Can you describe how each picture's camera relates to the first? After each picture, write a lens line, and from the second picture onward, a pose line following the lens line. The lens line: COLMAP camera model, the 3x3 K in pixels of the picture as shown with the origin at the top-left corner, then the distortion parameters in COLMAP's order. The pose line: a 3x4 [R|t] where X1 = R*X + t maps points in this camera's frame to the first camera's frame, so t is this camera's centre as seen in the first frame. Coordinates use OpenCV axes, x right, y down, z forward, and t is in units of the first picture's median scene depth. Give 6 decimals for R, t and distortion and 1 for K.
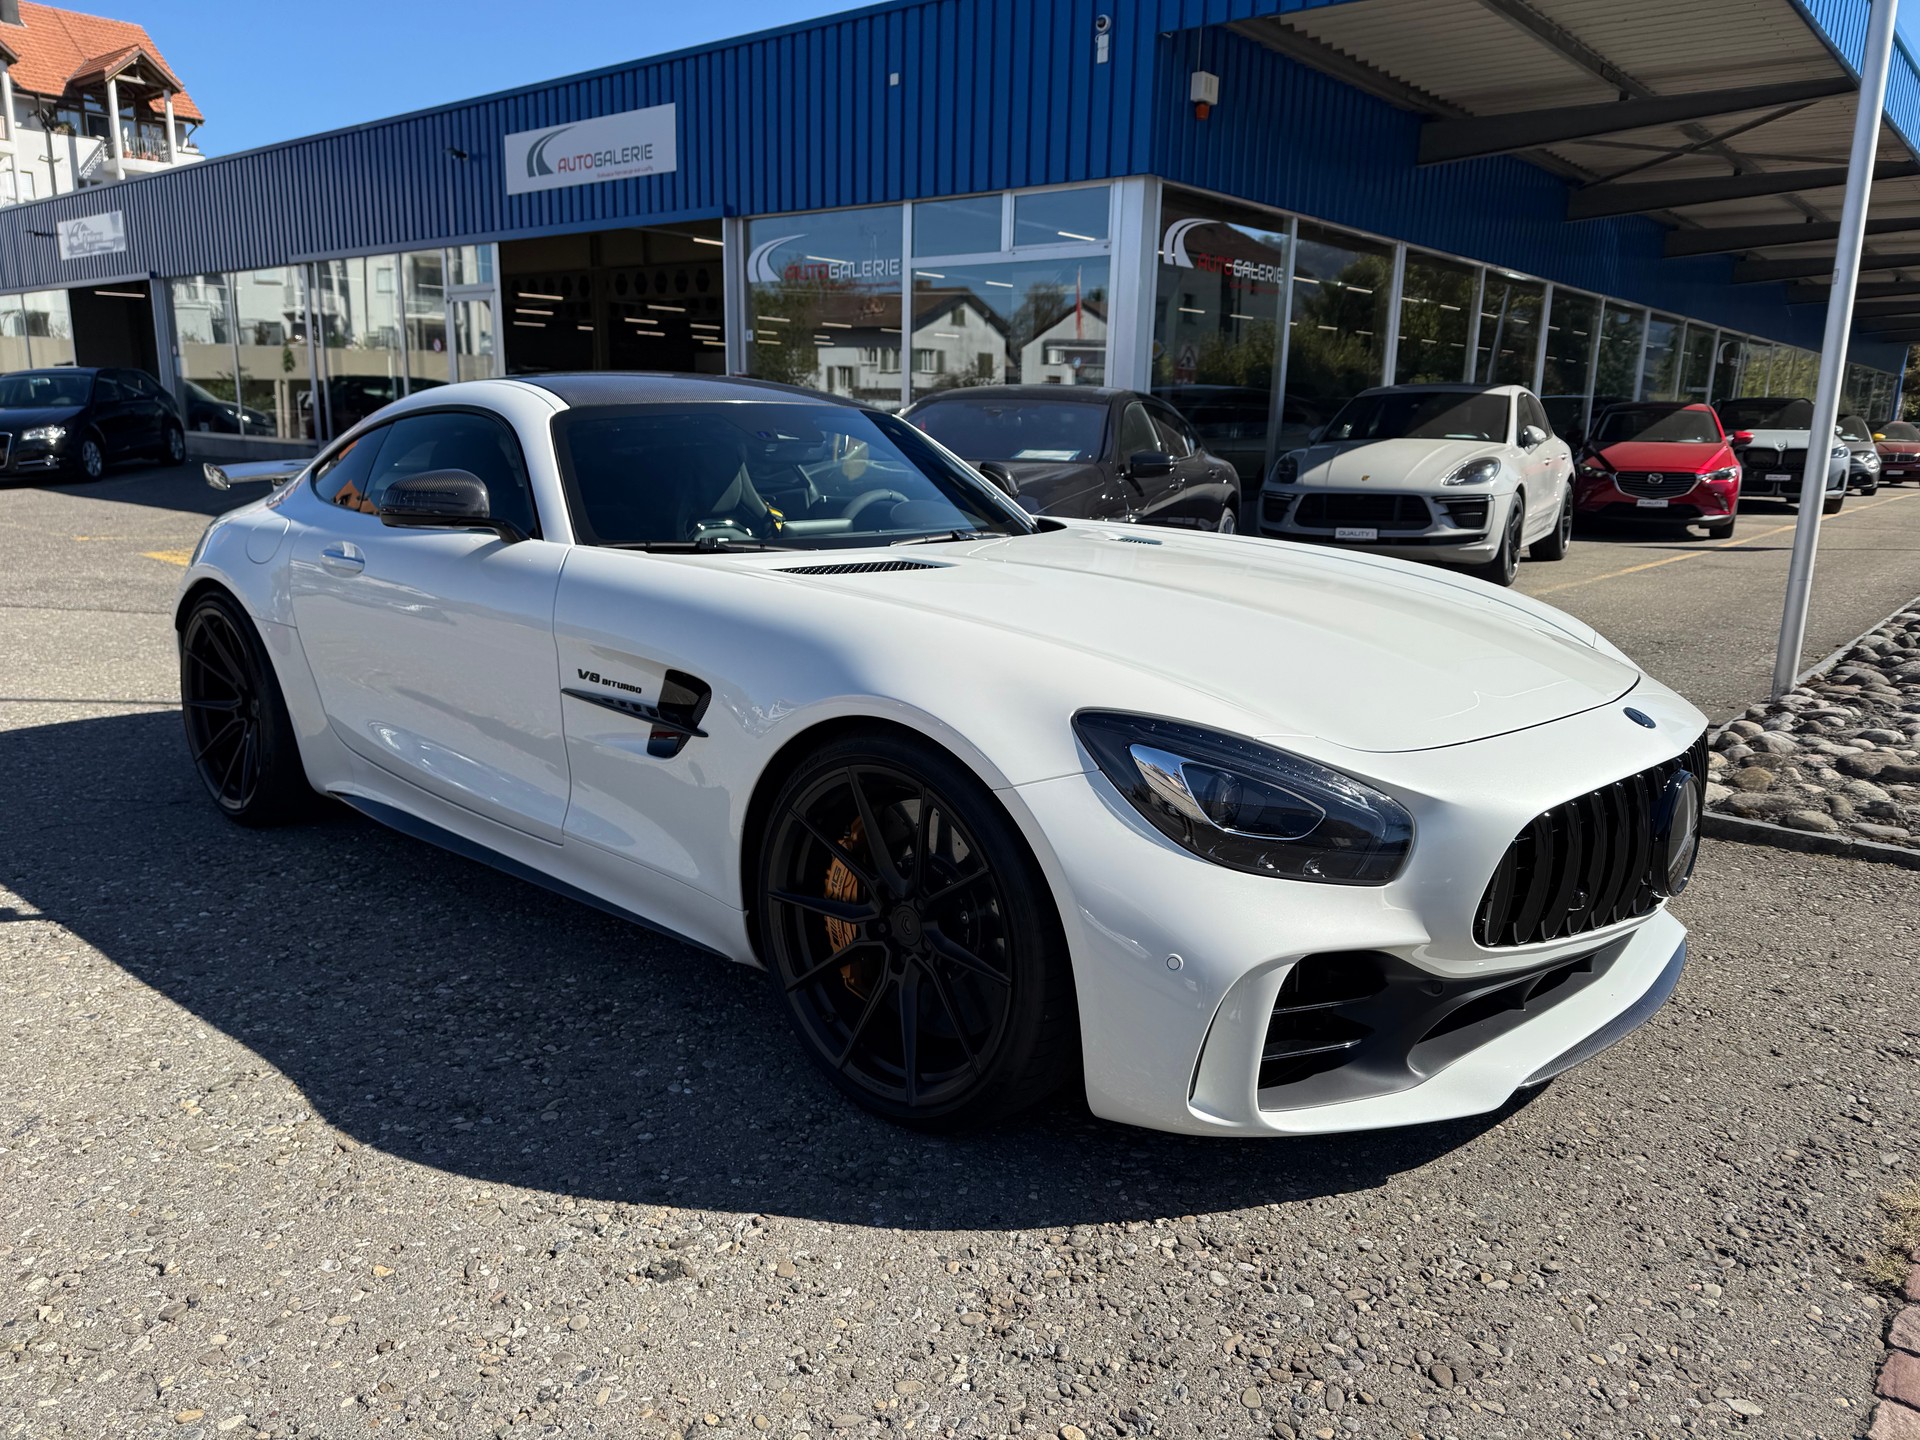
lens RADIAL K [[1356.9, 0, 955.4], [0, 1356.9, 717.8], [0, 0, 1]] dist [0.003394, -0.005788]
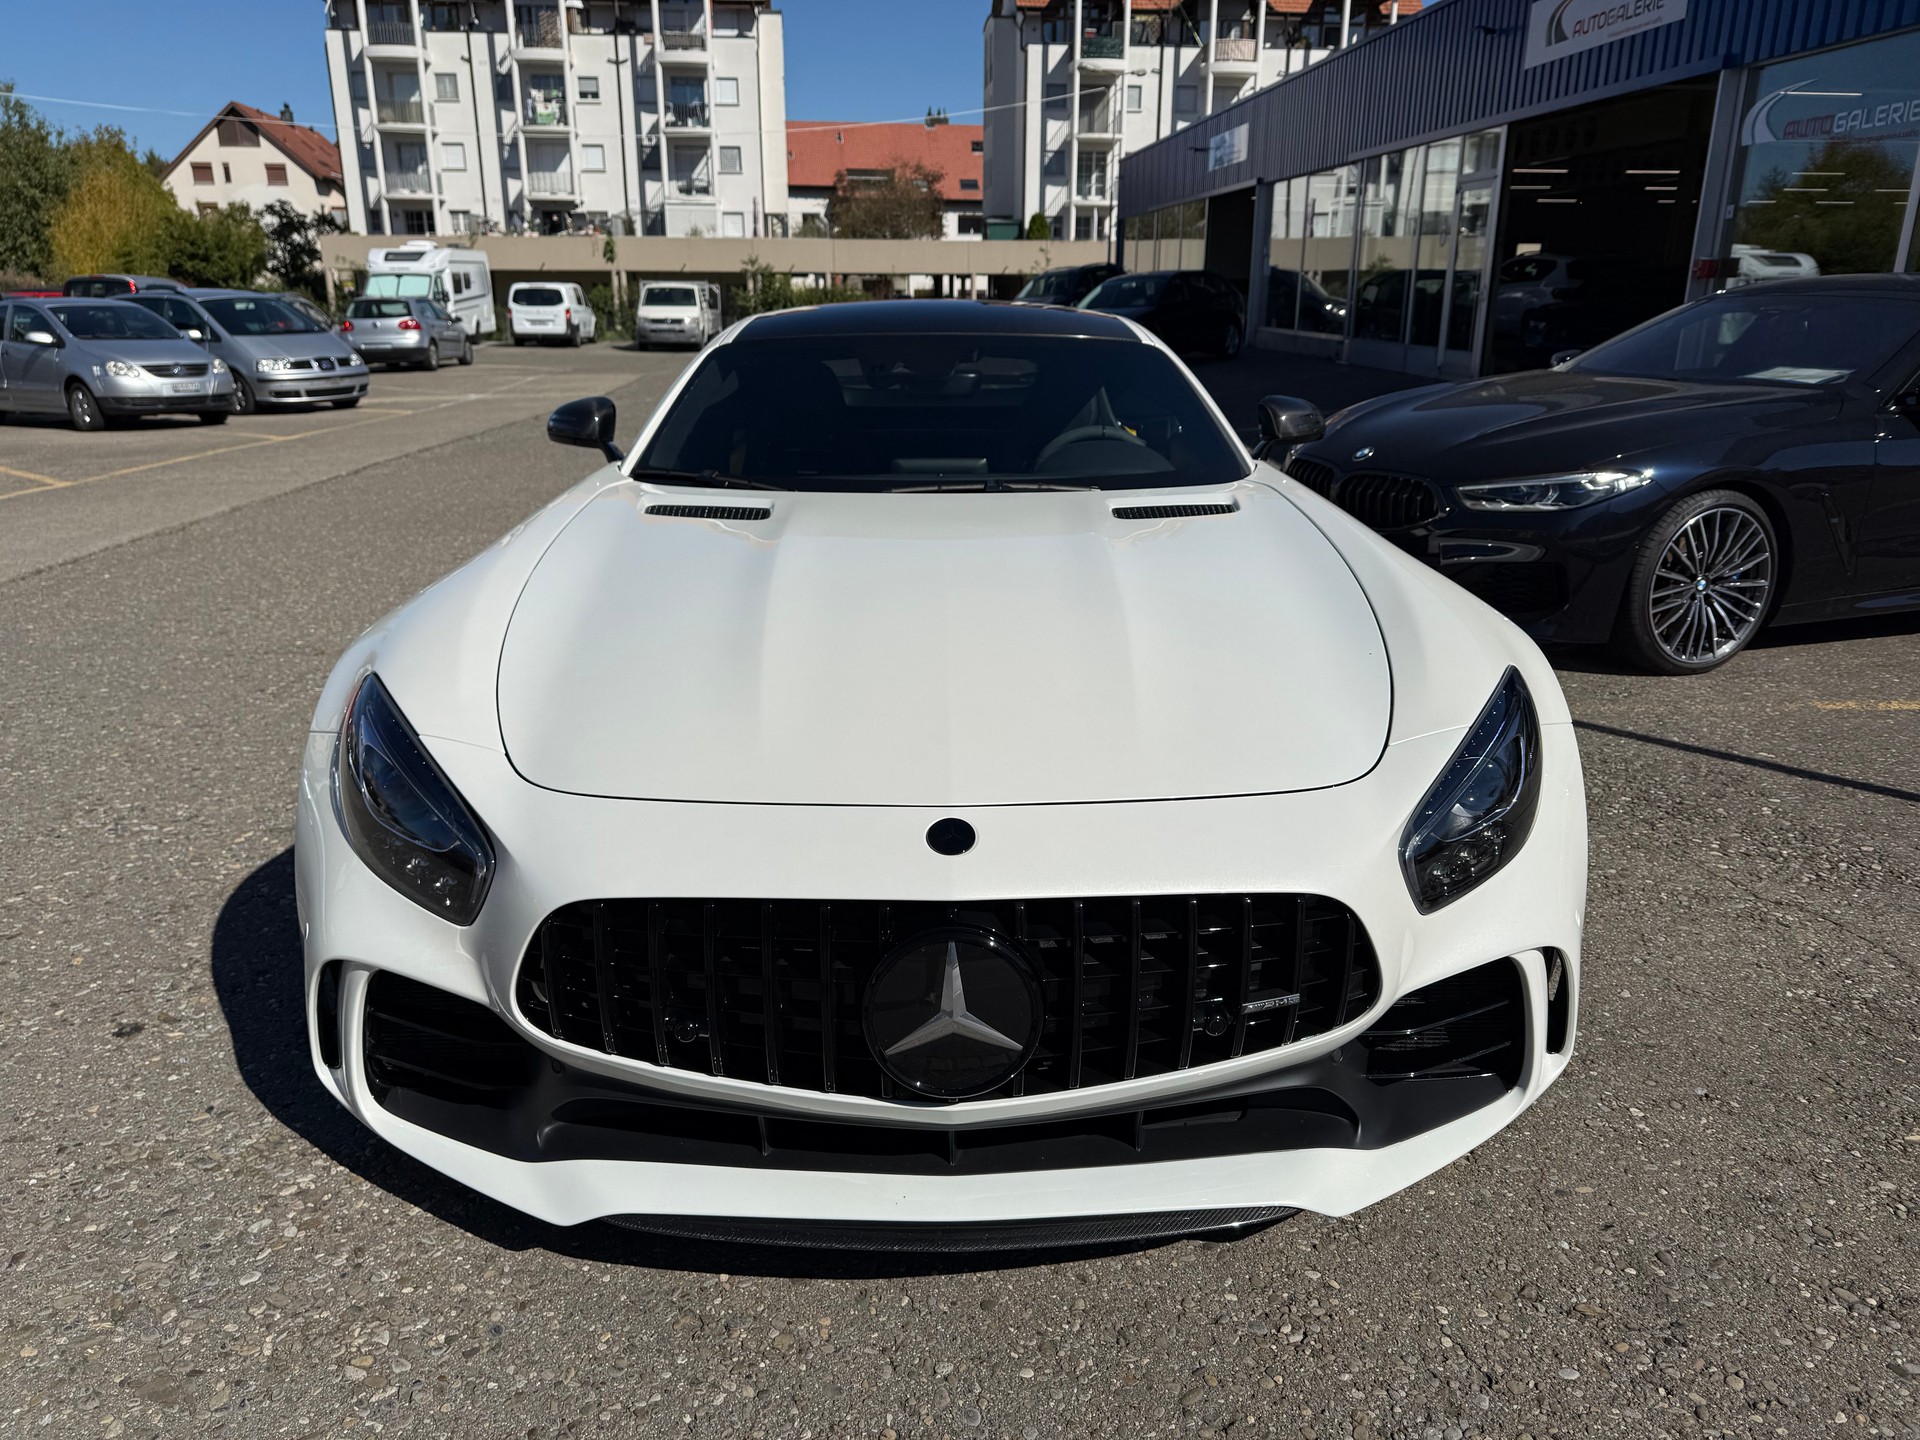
lens RADIAL K [[1356.9, 0, 959.1], [0, 1356.9, 724.6], [0, 0, 1]] dist [0.003394, -0.005788]
pose [[0.711260, 0.194431, -0.675504, 0.116599], [-0.138759, 0.980911, 0.136233, -0.017508], [0.689097, -0.003164, 0.724662, 0.057800]]
